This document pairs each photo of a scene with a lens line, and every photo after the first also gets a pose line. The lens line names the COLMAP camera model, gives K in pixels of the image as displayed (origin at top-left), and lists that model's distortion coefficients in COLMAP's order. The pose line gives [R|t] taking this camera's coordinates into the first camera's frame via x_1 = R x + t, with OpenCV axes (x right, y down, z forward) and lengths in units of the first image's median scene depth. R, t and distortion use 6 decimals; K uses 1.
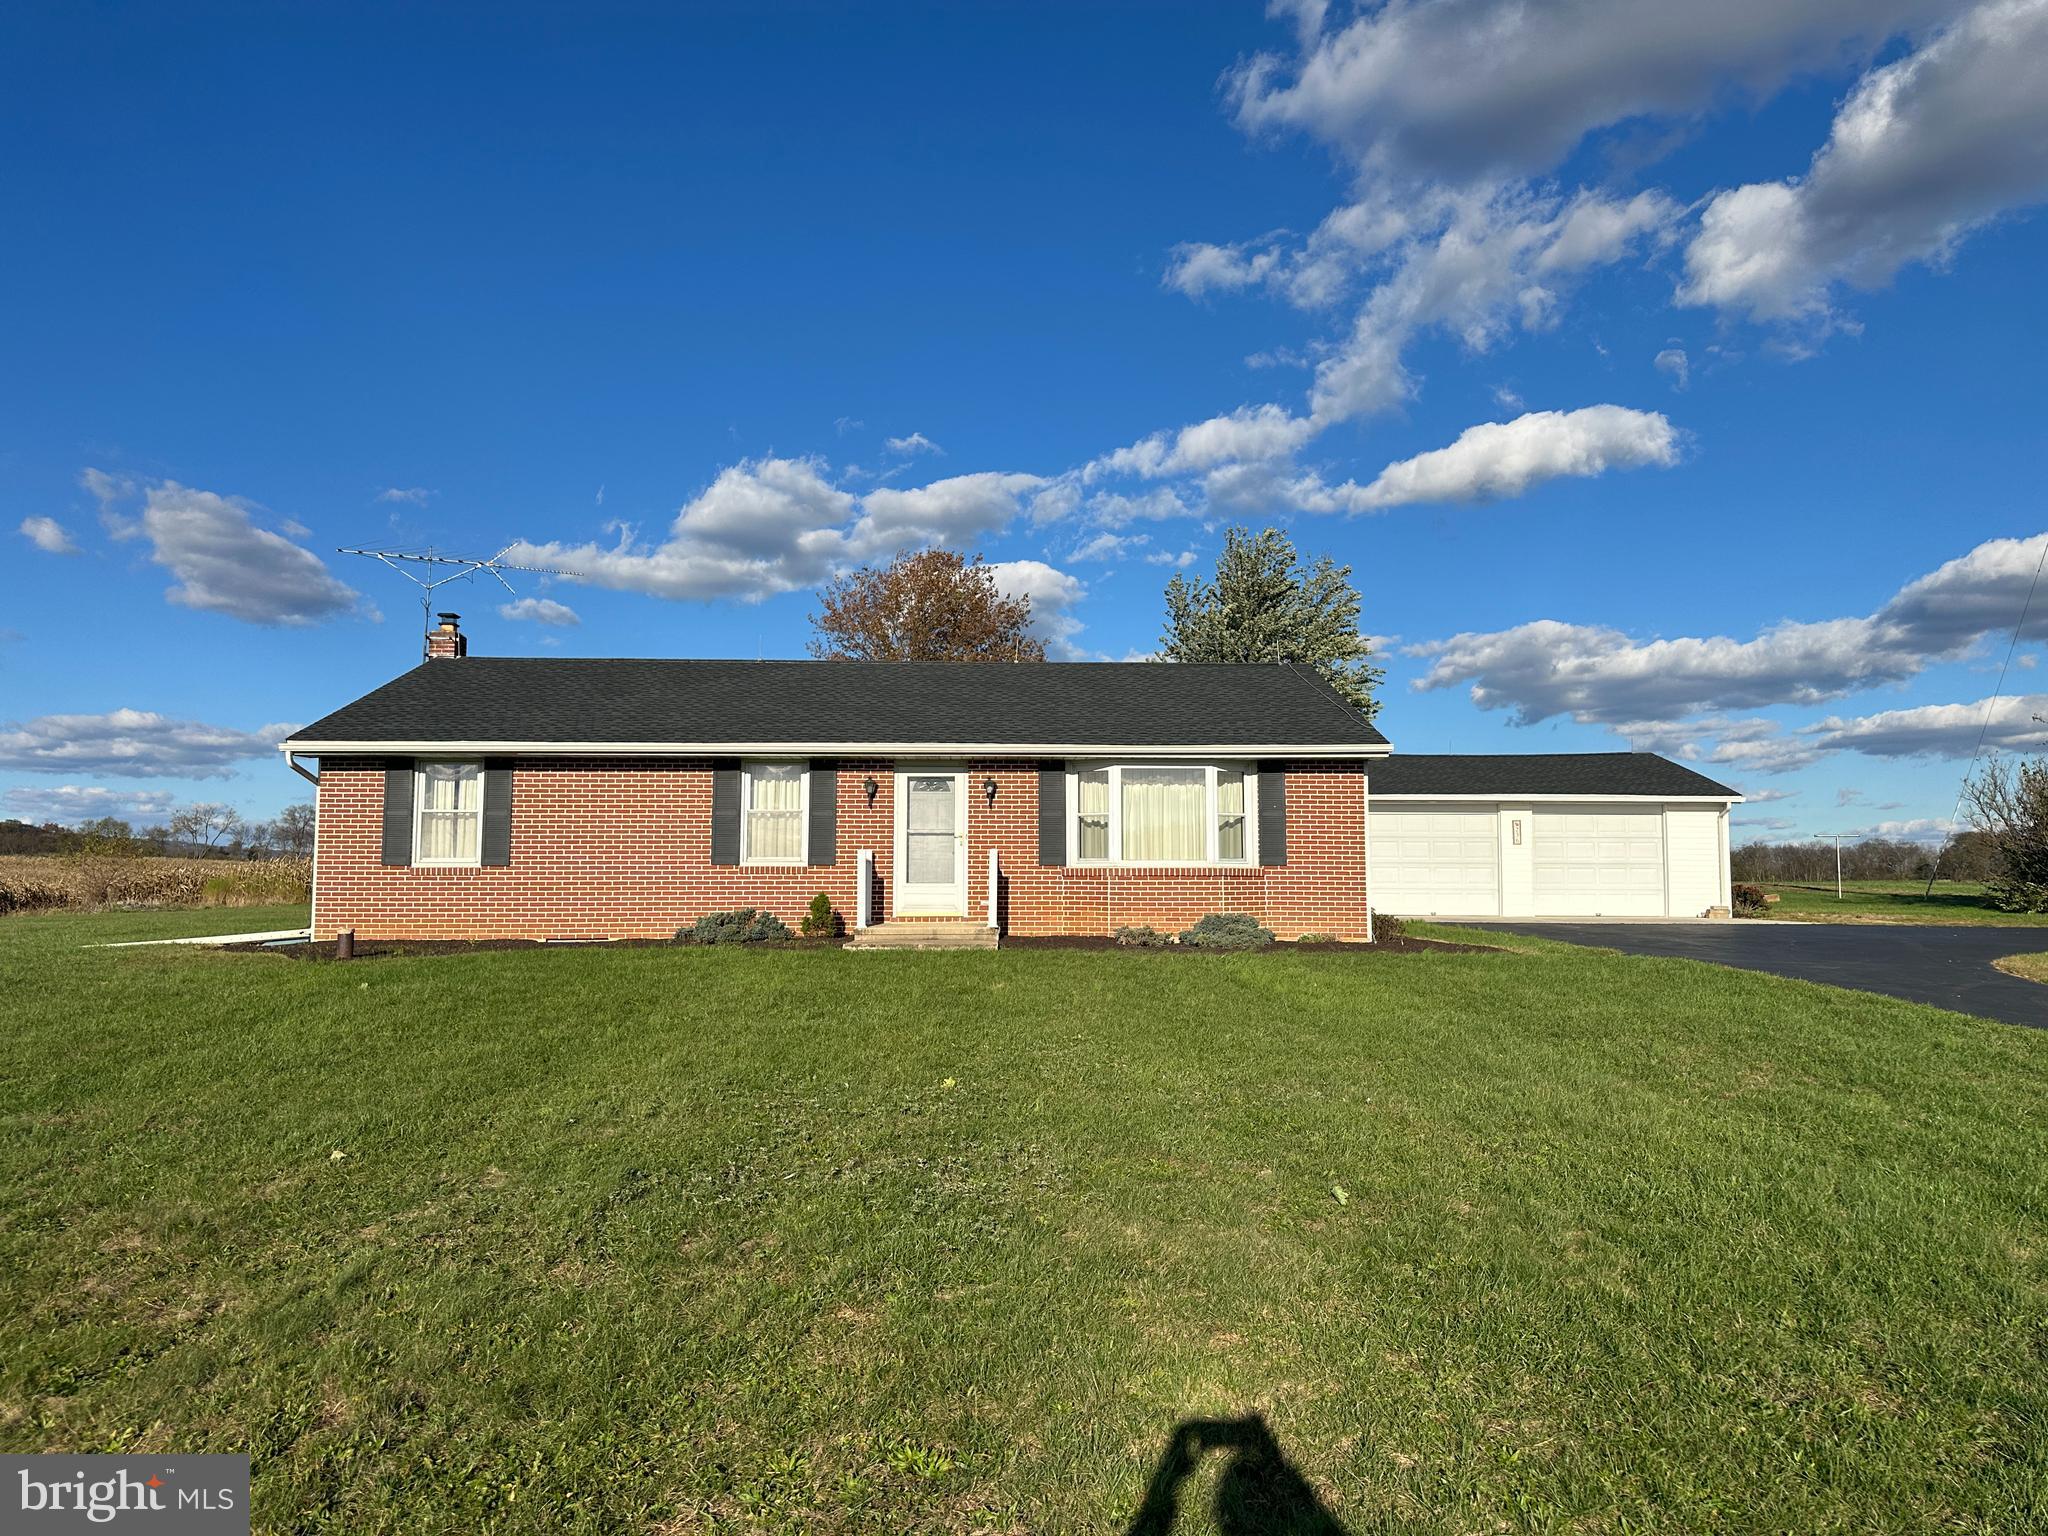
lens RADIAL K [[1405.2, 0, 1025.0], [0, 1405.2, 768.9], [0, 0, 1]] dist [0.162704, -0.306212]
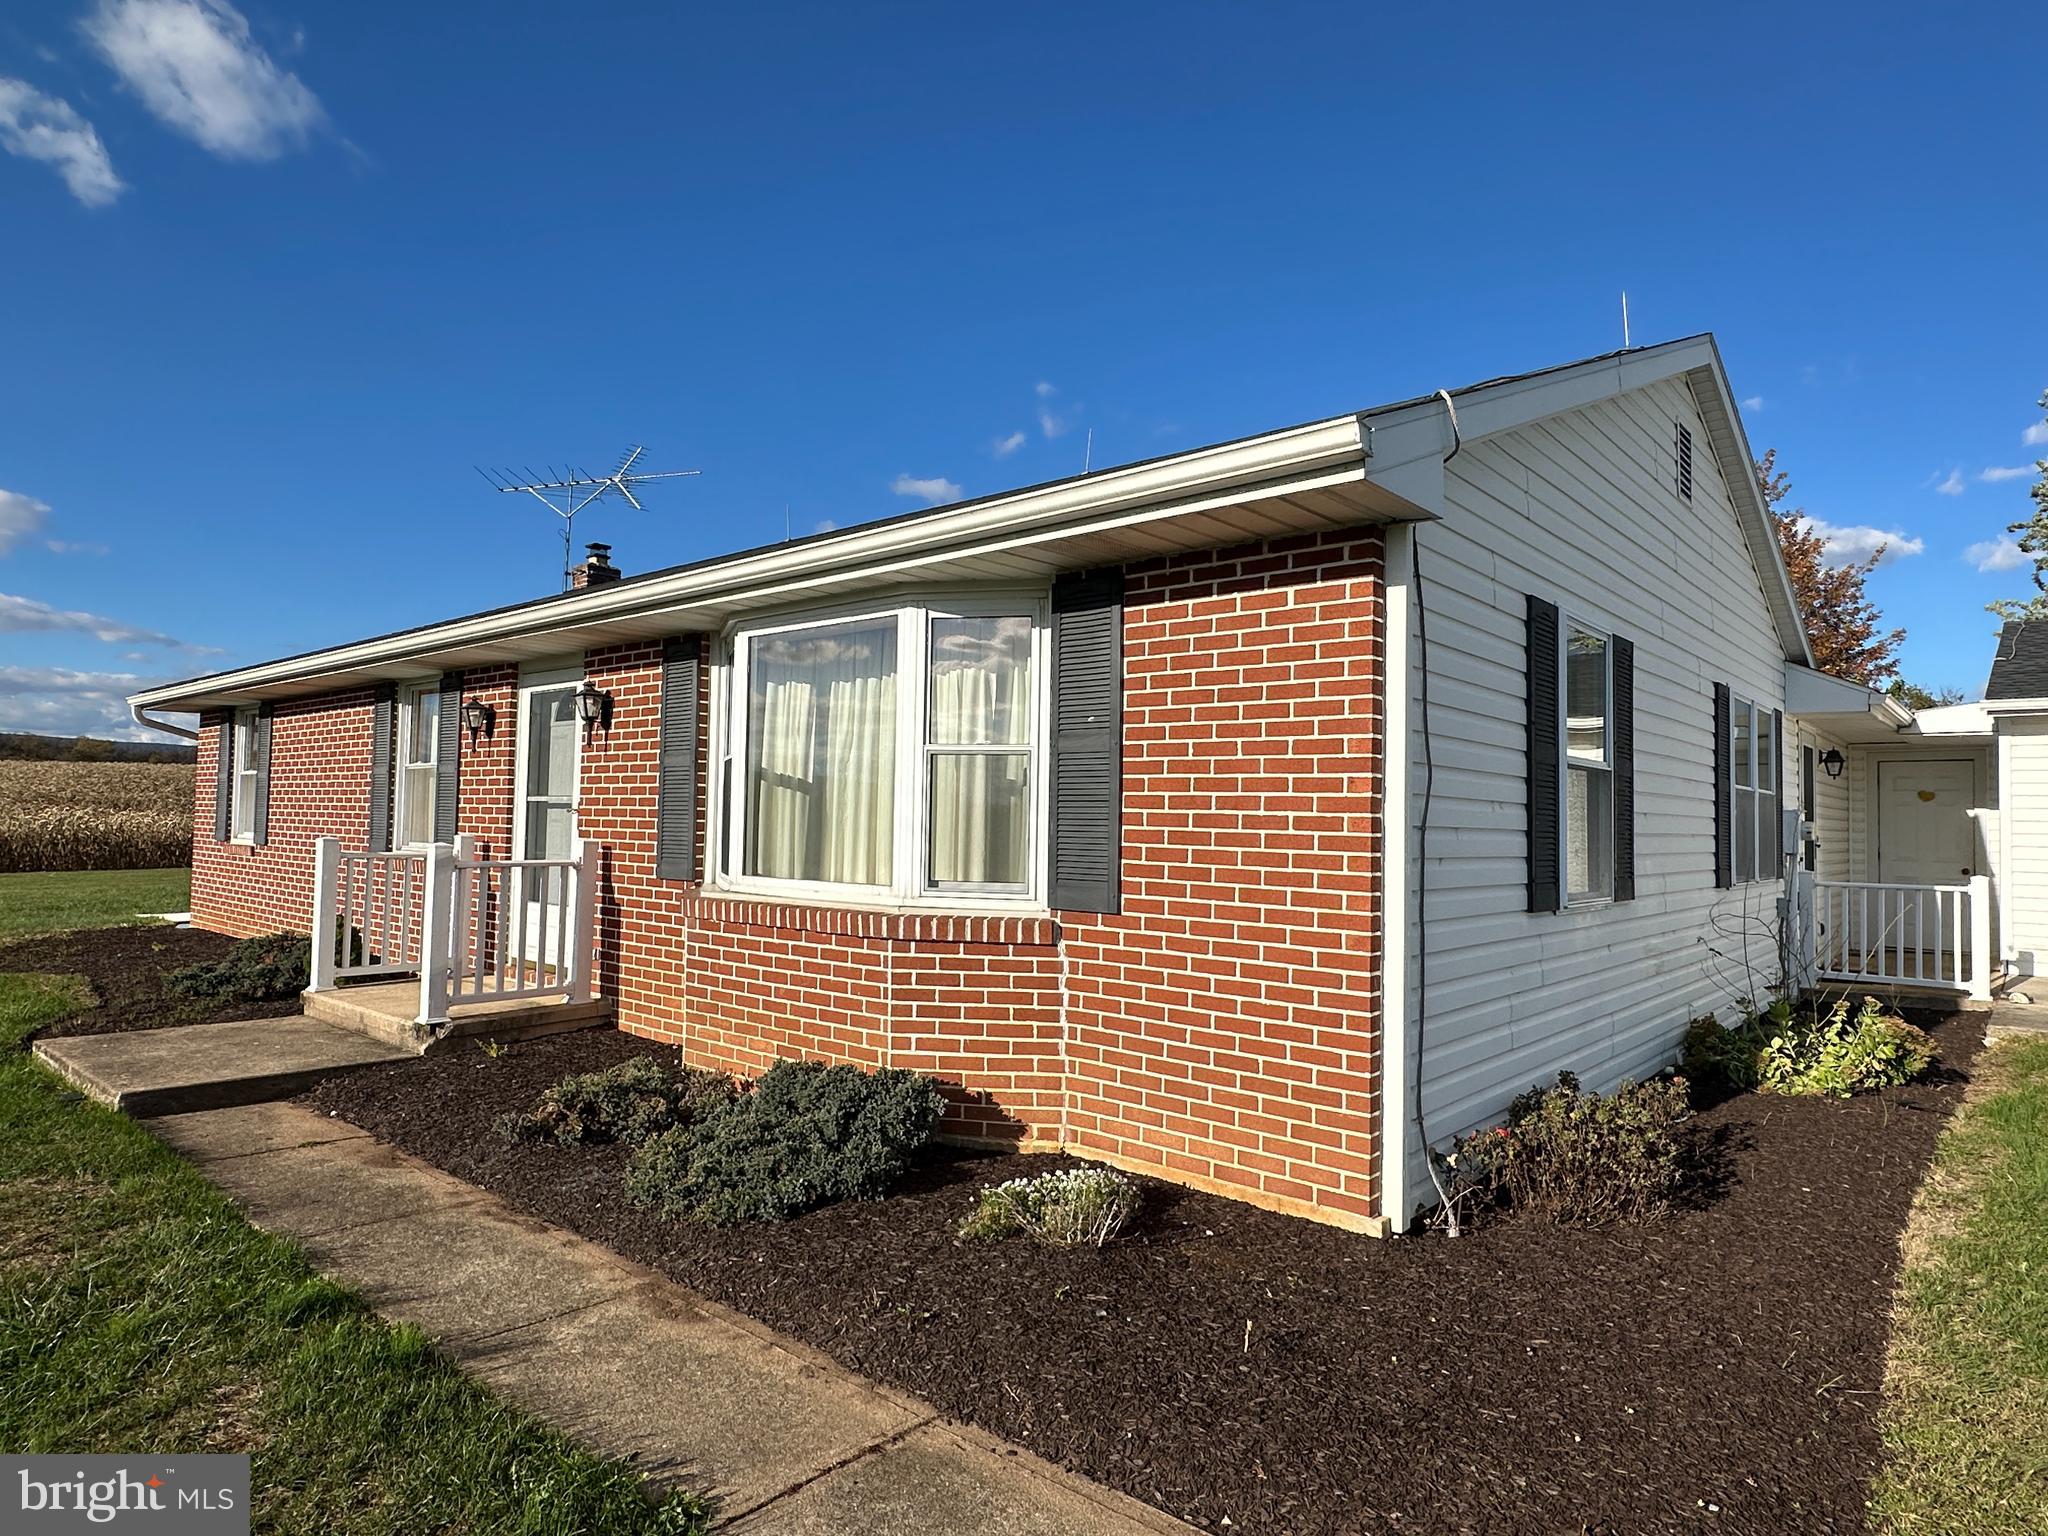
lens RADIAL K [[1194.4, 0, 1022.8], [0, 1194.4, 770.6], [0, 0, 1]] dist [0.001062, 0.000061]
pose [[0.731458, -0.015795, -0.681704, 0.343912], [0.033975, 0.999334, 0.013300, 0.033999], [0.681040, -0.032889, 0.731507, 0.807030]]
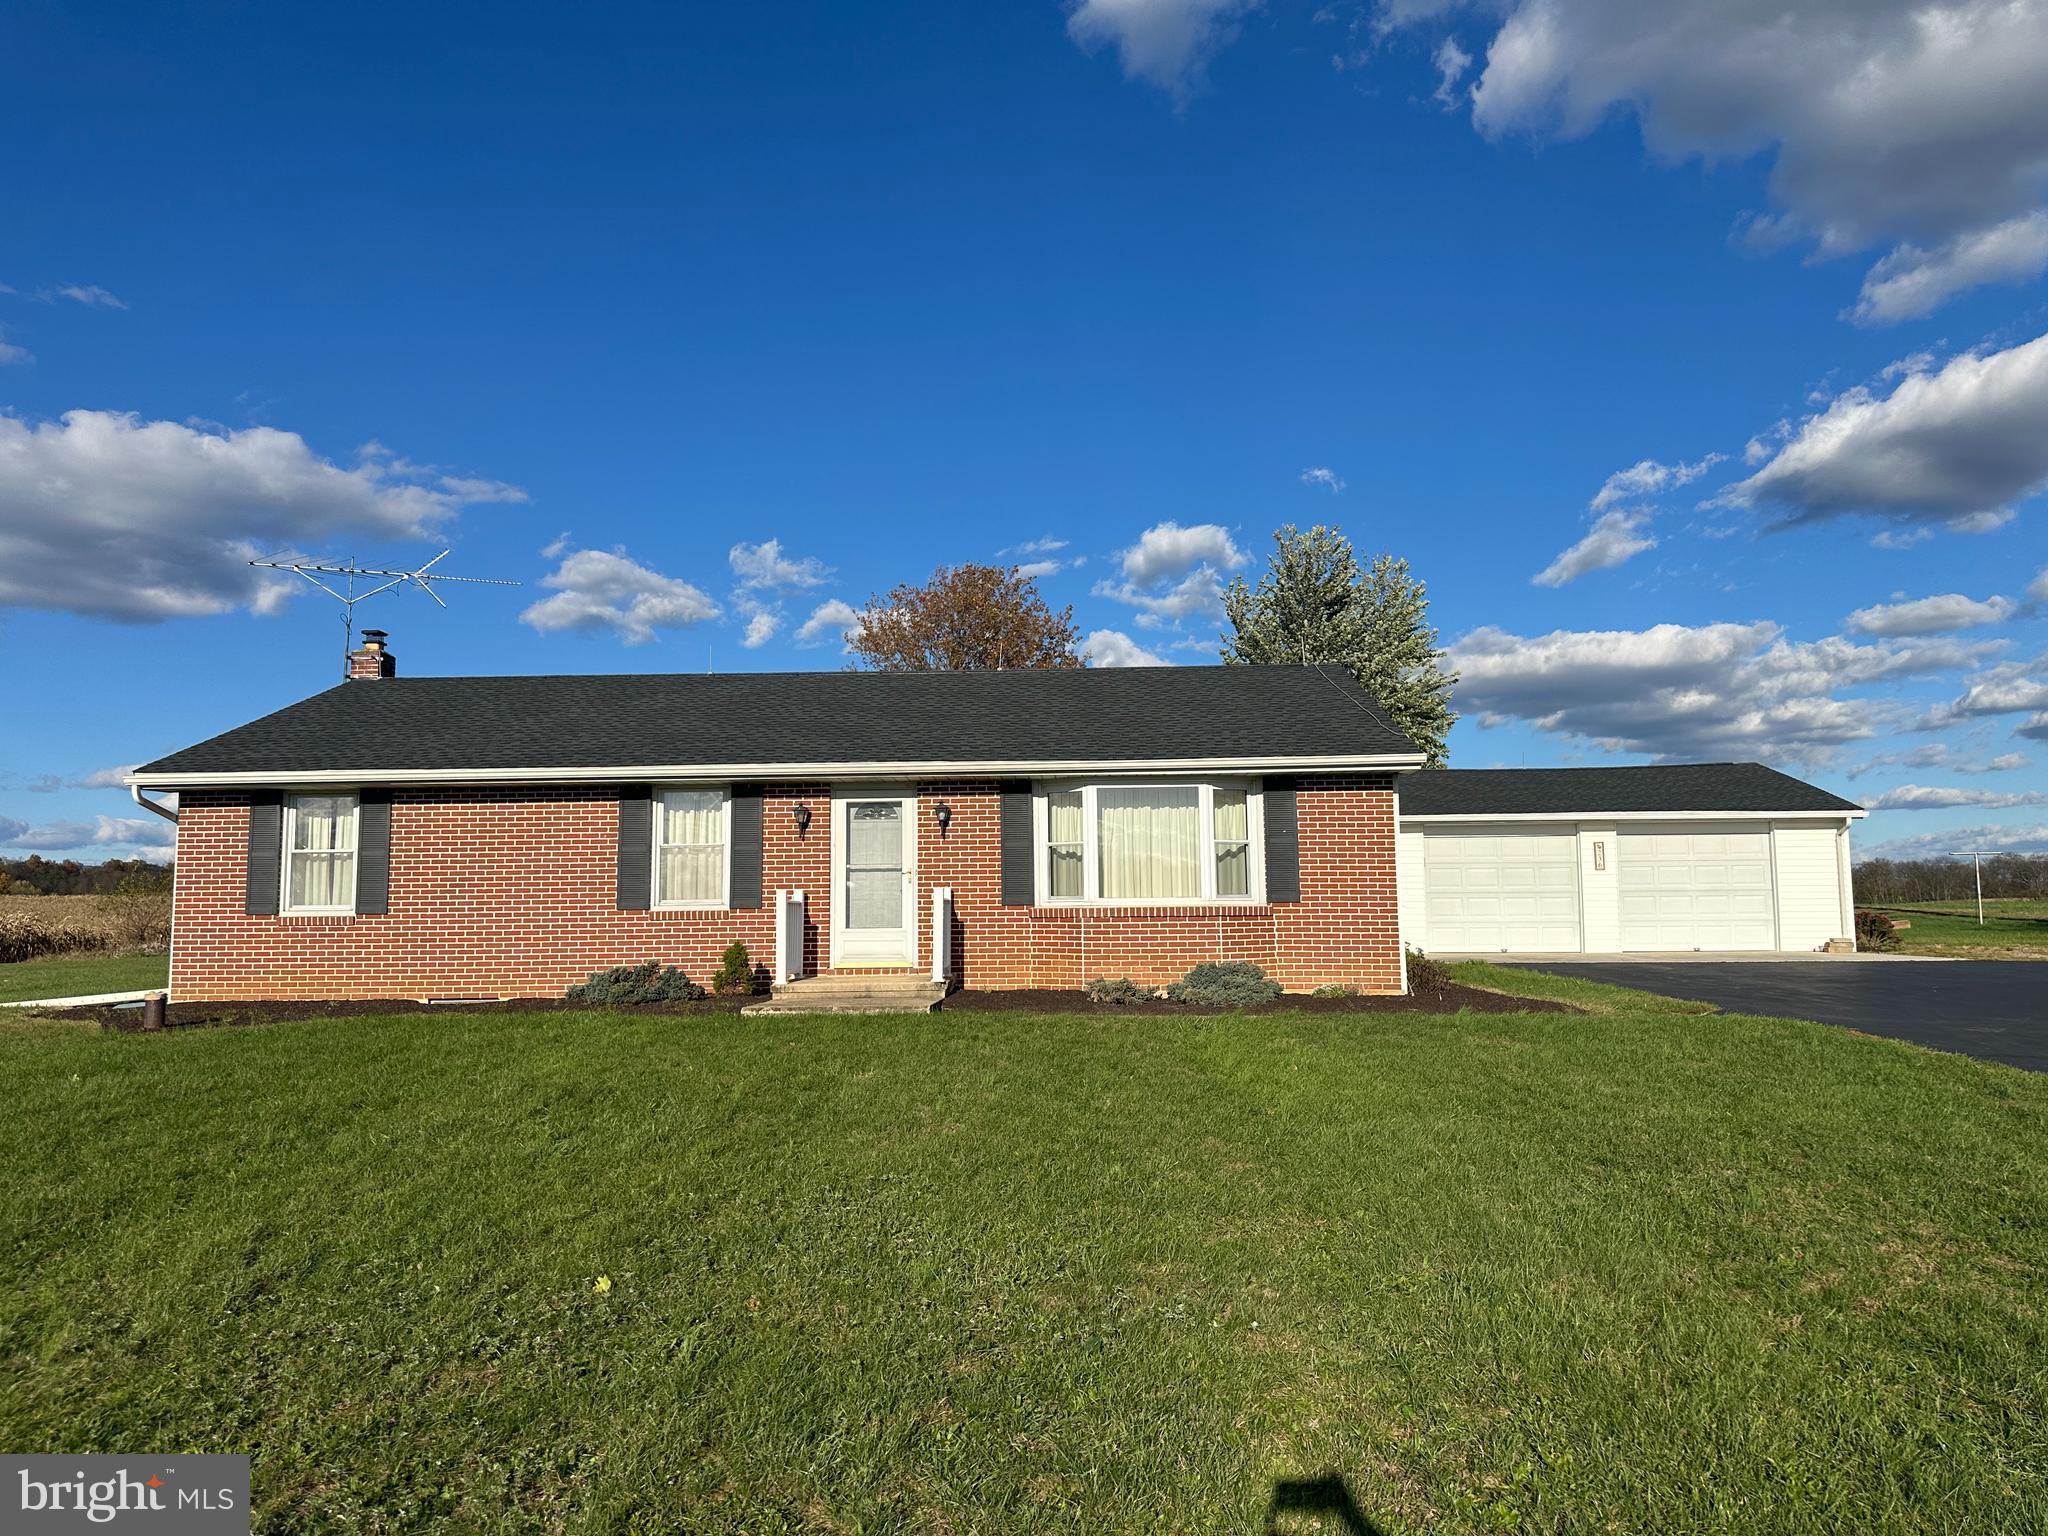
lens RADIAL K [[1402.8, 0, 1018.7], [0, 1402.8, 771.5], [0, 0, 1]] dist [0.133491, -0.196550]
pose [[0.997609, -0.017503, -0.066854, 0.077431], [0.016394, 0.999719, -0.017100, 0.002913], [0.067135, 0.015963, 0.997616, 0.161909]]
